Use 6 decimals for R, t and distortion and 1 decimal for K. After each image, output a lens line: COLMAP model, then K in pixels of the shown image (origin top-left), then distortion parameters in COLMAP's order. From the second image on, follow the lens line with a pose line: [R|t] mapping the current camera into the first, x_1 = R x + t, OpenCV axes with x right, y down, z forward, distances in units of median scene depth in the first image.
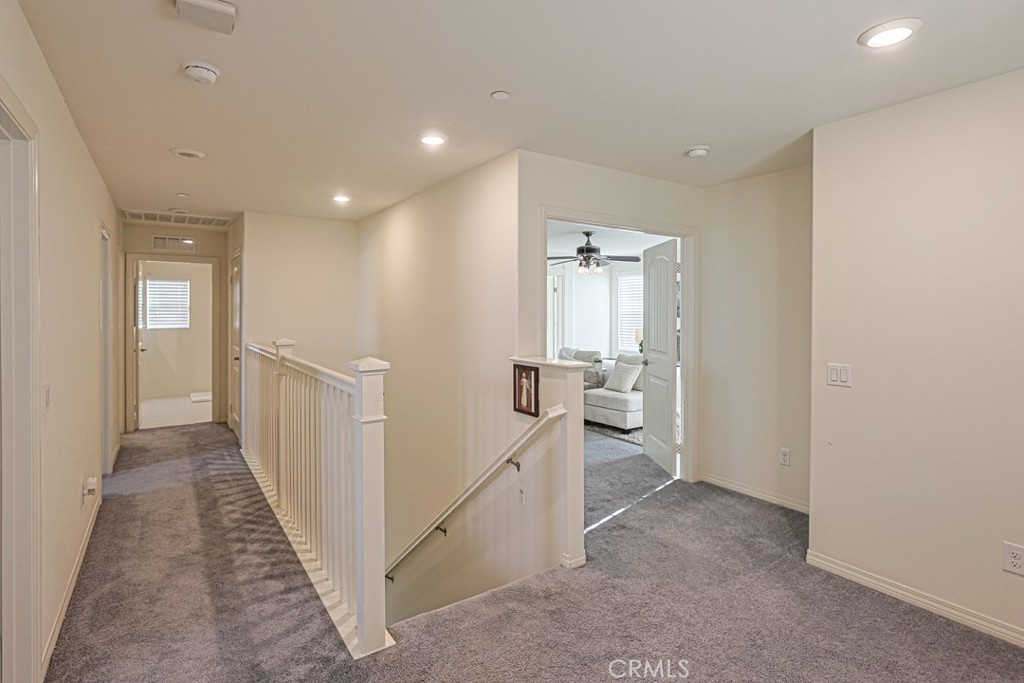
lens RADIAL K [[507.9, 0, 510.4], [0, 507.9, 313.9], [0, 0, 1]] dist [-0.002423, -0.000363]
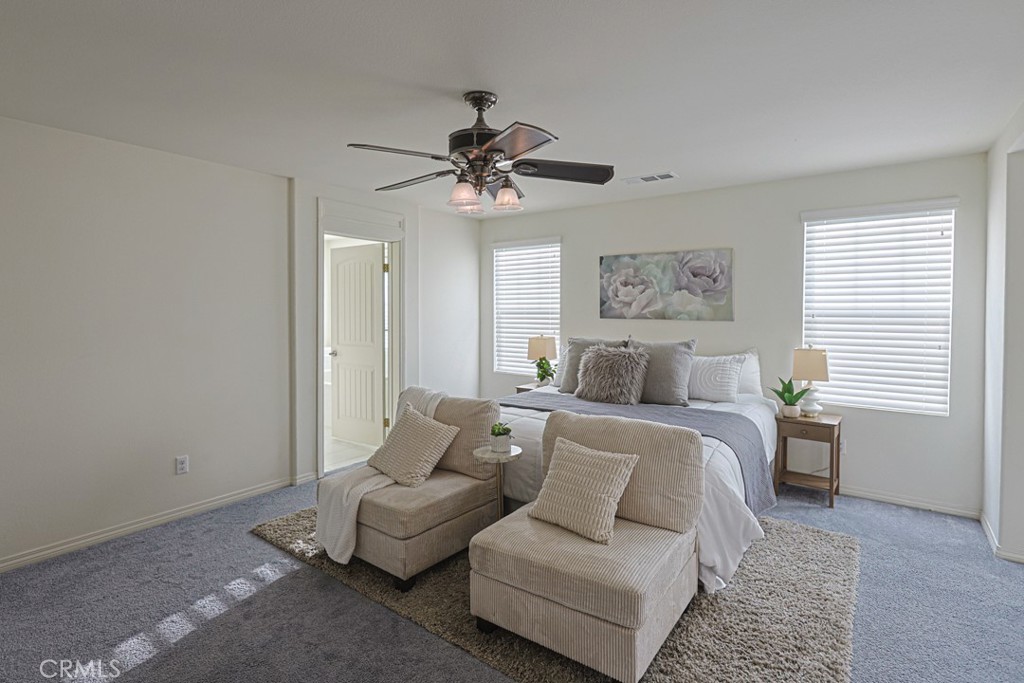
lens RADIAL K [[507.9, 0, 510.4], [0, 507.9, 313.9], [0, 0, 1]] dist [-0.002423, -0.000363]
pose [[0.943905, -0.002798, 0.330205, 0.050555], [0.000399, 0.999973, 0.007333, -0.002565], [-0.330217, -0.006790, 0.943881, 0.650967]]
